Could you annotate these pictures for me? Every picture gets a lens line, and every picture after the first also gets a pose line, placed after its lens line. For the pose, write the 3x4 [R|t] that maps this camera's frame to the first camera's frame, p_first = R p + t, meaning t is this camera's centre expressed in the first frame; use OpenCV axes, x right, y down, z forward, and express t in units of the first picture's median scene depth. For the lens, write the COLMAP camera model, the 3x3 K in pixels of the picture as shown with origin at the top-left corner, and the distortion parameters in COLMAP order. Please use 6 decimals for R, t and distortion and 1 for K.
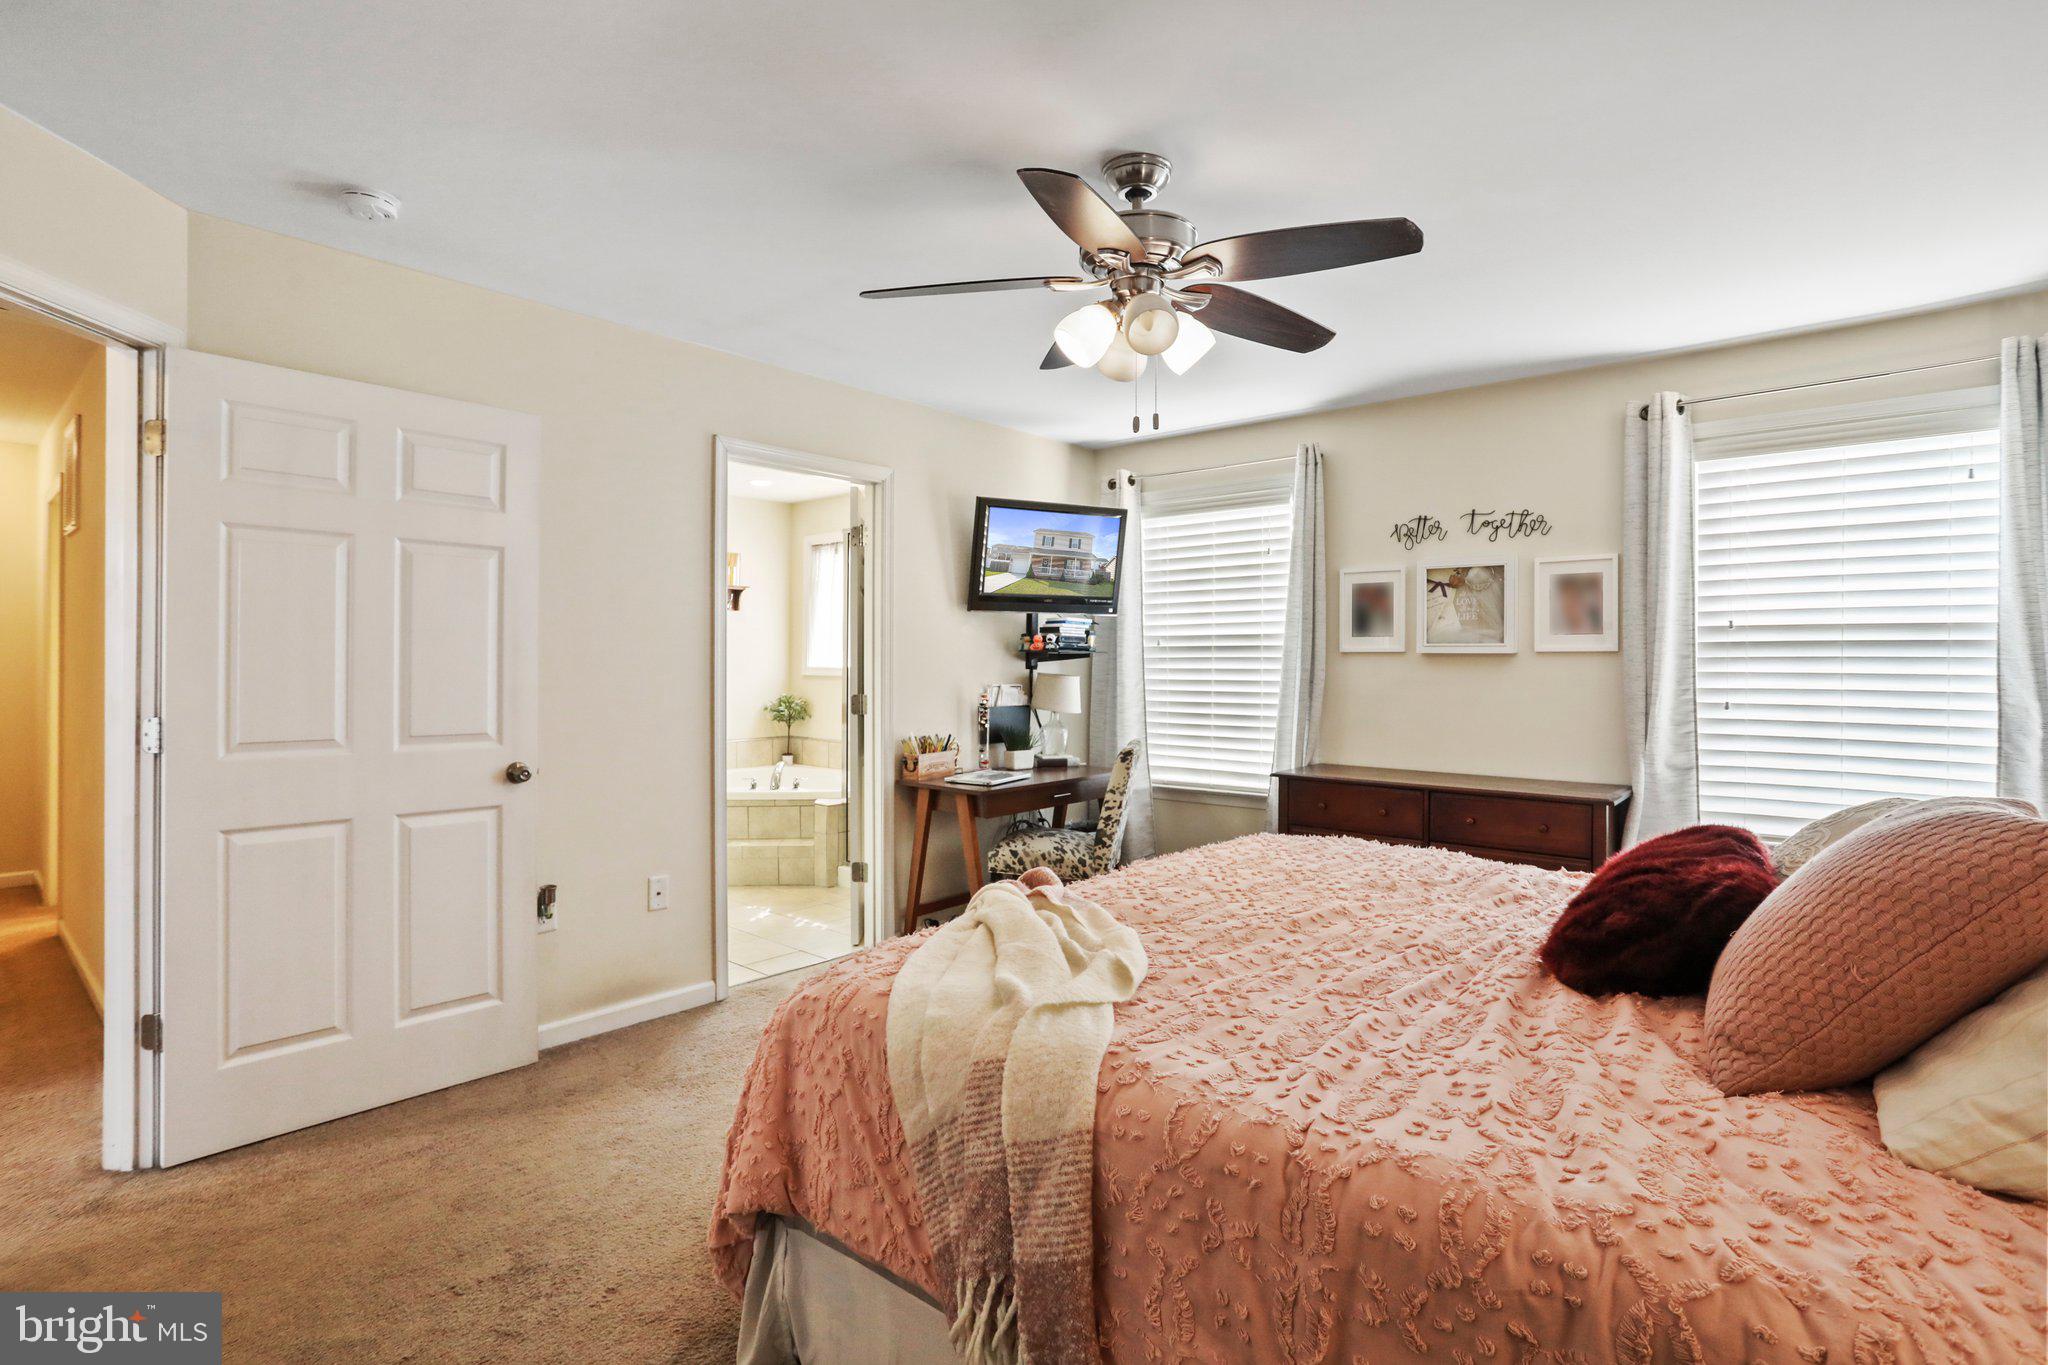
lens RADIAL K [[984.2, 0, 1020.0], [0, 984.2, 689.8], [0, 0, 1]] dist [-0.030387, 0.010048]
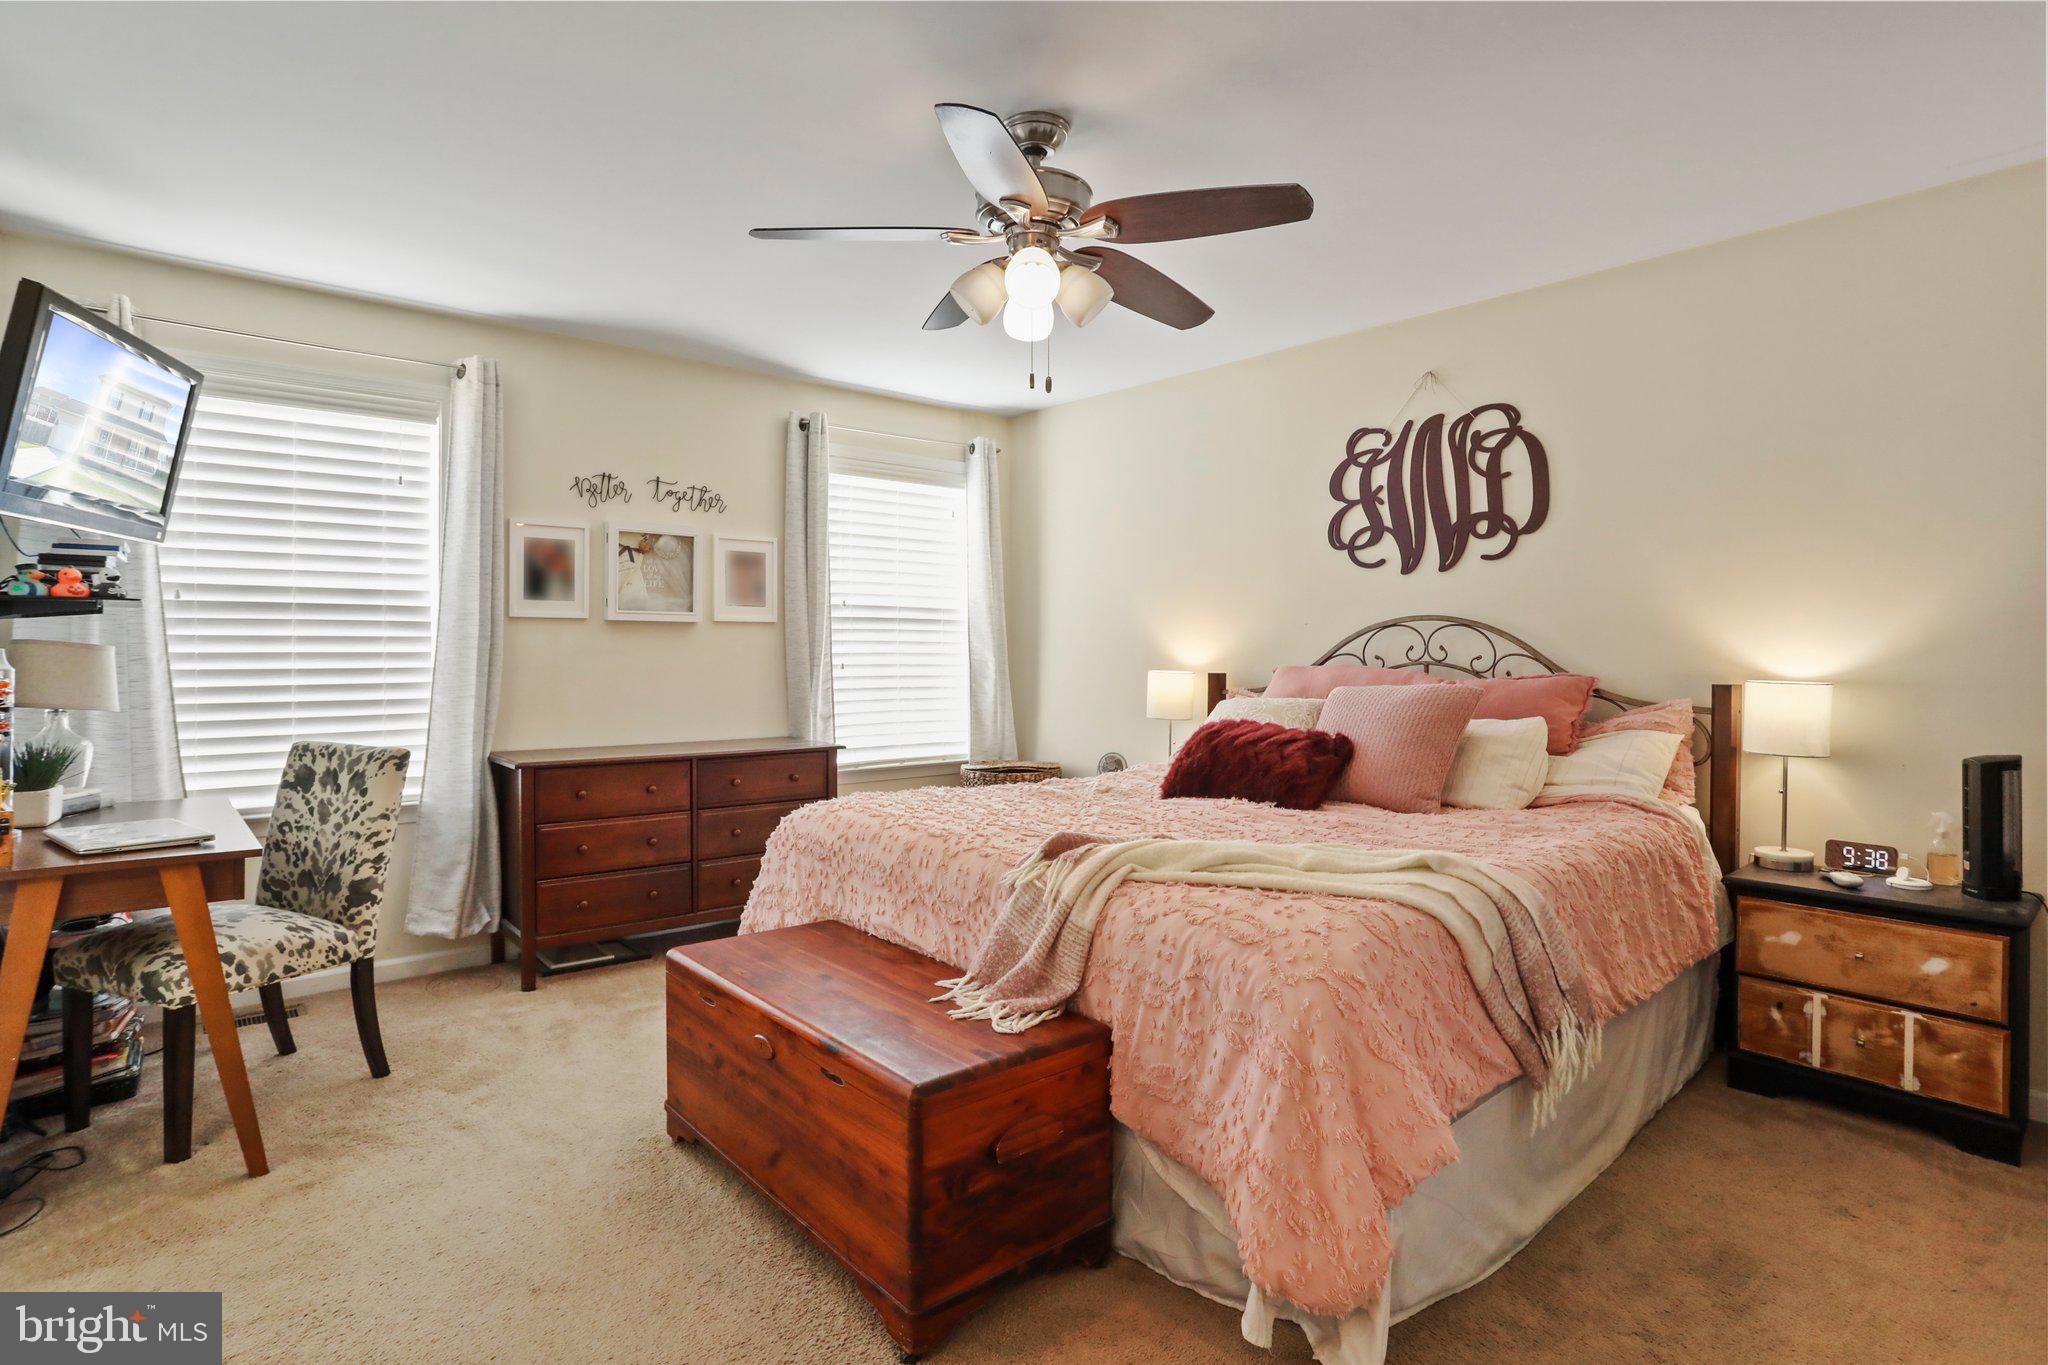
lens RADIAL K [[1072.0, 0, 1020.9], [0, 1072.0, 680.9], [0, 0, 1]] dist [-0.049477, 0.022447]
pose [[0.144699, -0.027718, 0.989087, -0.559144], [0.029462, 0.999285, 0.023694, 0.008157], [-0.989037, 0.025712, 0.145412, 0.484554]]
